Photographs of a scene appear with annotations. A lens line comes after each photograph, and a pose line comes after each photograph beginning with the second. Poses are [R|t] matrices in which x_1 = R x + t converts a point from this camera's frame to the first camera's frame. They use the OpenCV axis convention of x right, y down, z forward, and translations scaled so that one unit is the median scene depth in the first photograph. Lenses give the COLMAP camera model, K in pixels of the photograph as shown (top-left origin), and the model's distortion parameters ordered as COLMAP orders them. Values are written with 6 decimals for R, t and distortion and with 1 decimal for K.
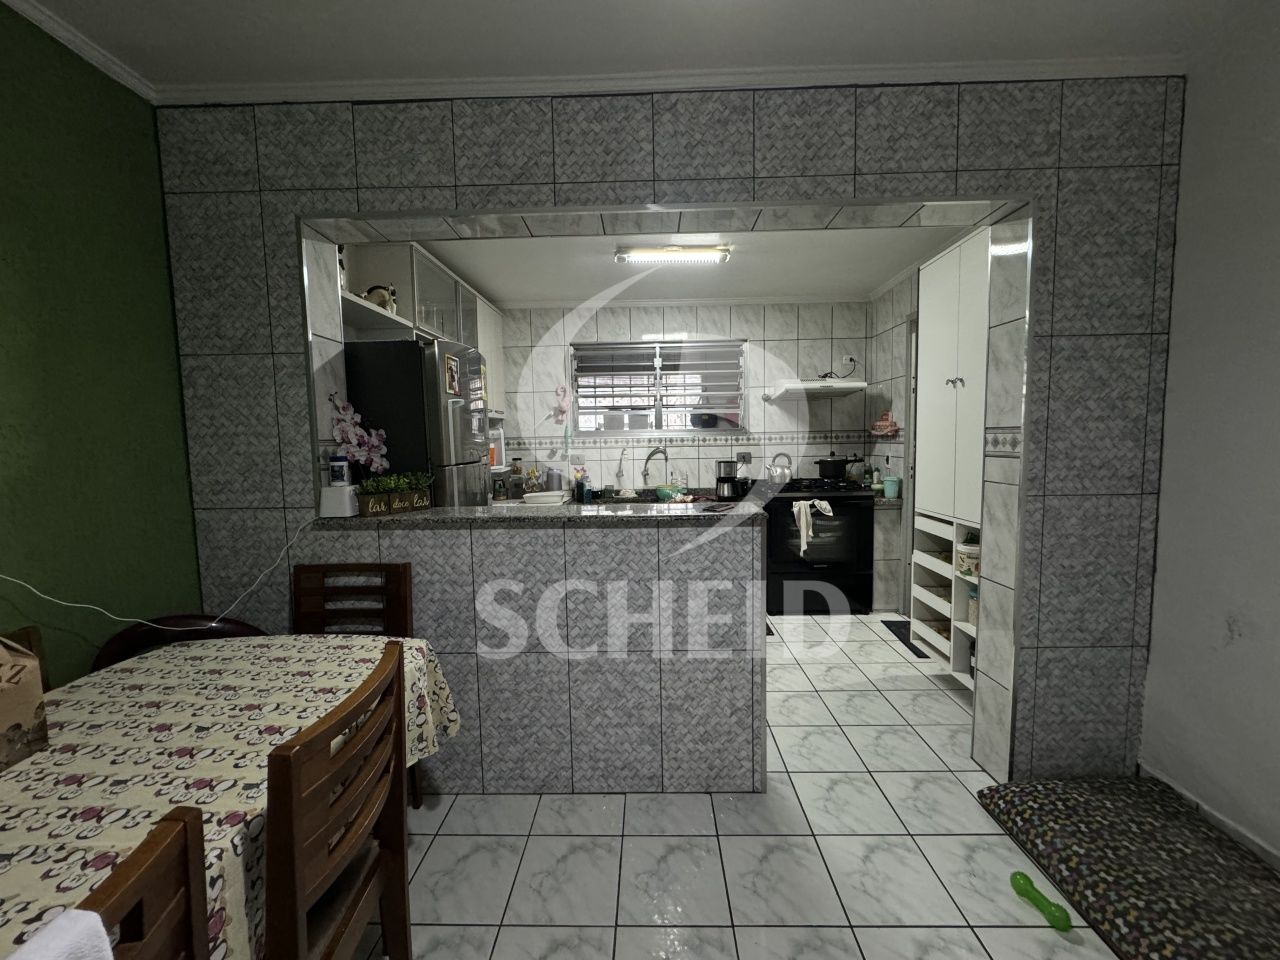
lens RADIAL K [[510.7, 0, 638.8], [0, 510.7, 476.4], [0, 0, 1]] dist [-0.001346, 0.000144]
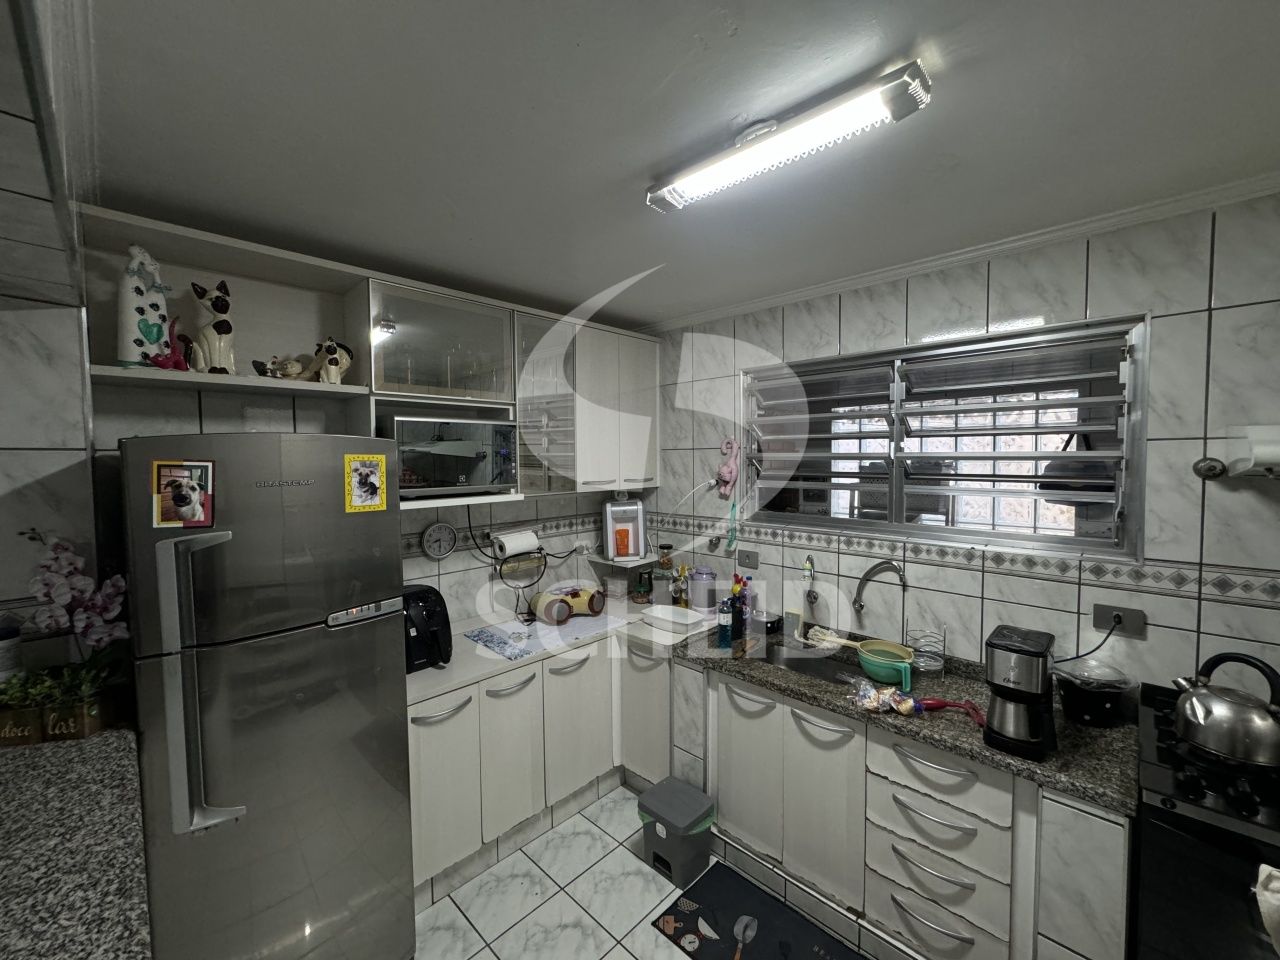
lens RADIAL K [[510.7, 0, 641.0], [0, 510.7, 477.9], [0, 0, 1]] dist [-0.001346, 0.000144]
pose [[0.731998, 0.042624, -0.679972, 0.200042], [-0.058374, 0.998295, -0.000262, -0.124137], [0.678801, 0.039884, 0.733238, 0.468570]]
